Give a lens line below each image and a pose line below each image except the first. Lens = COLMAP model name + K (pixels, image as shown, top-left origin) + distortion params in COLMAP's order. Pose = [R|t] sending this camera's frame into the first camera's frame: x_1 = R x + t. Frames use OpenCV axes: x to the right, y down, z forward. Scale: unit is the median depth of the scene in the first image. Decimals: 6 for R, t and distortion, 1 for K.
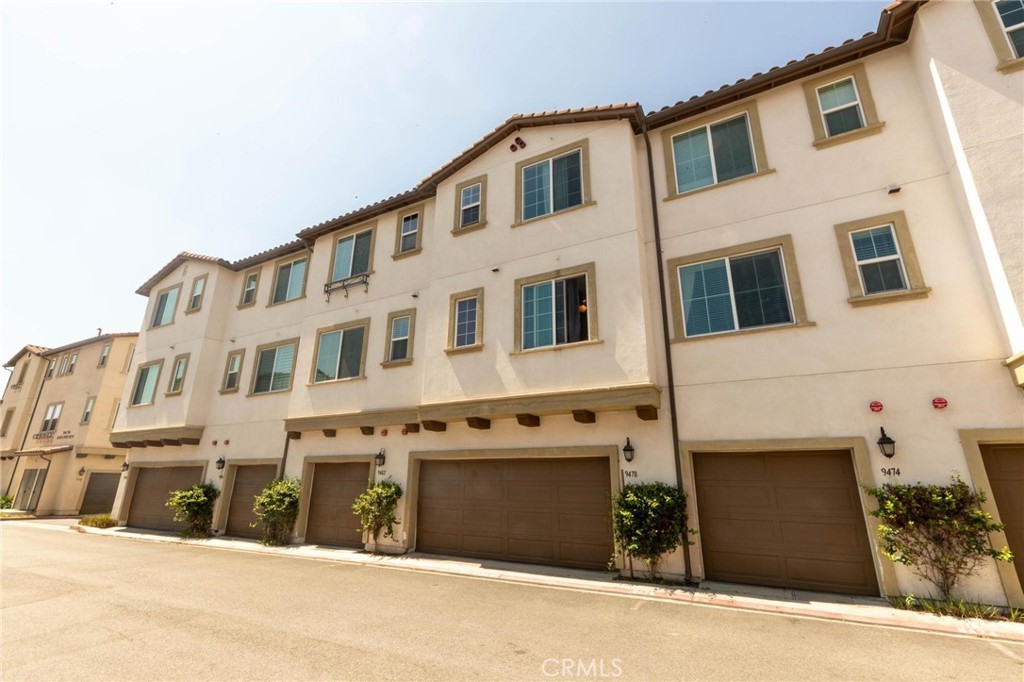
lens RADIAL K [[455.4, 0, 509.9], [0, 455.4, 338.7], [0, 0, 1]] dist [0.003603, -0.000559]
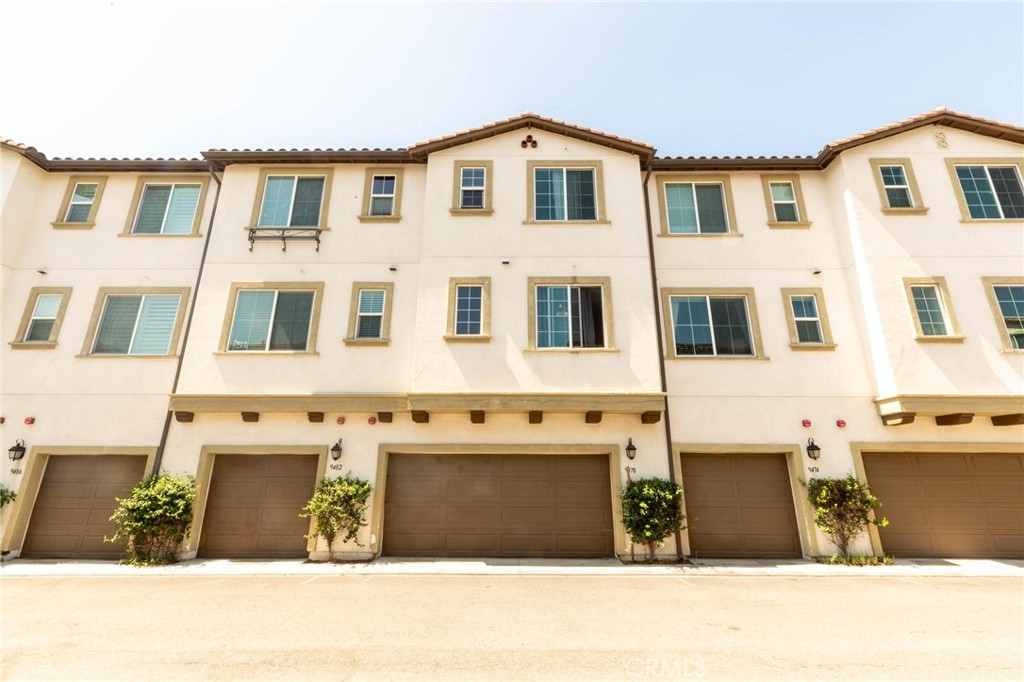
lens RADIAL K [[455.4, 0, 509.9], [0, 455.4, 338.7], [0, 0, 1]] dist [0.003603, -0.000559]
pose [[0.881307, 0.134056, 0.453130, -0.485844], [-0.139319, 0.990005, -0.021923, 0.035025], [-0.451540, -0.043809, 0.891175, 0.123520]]
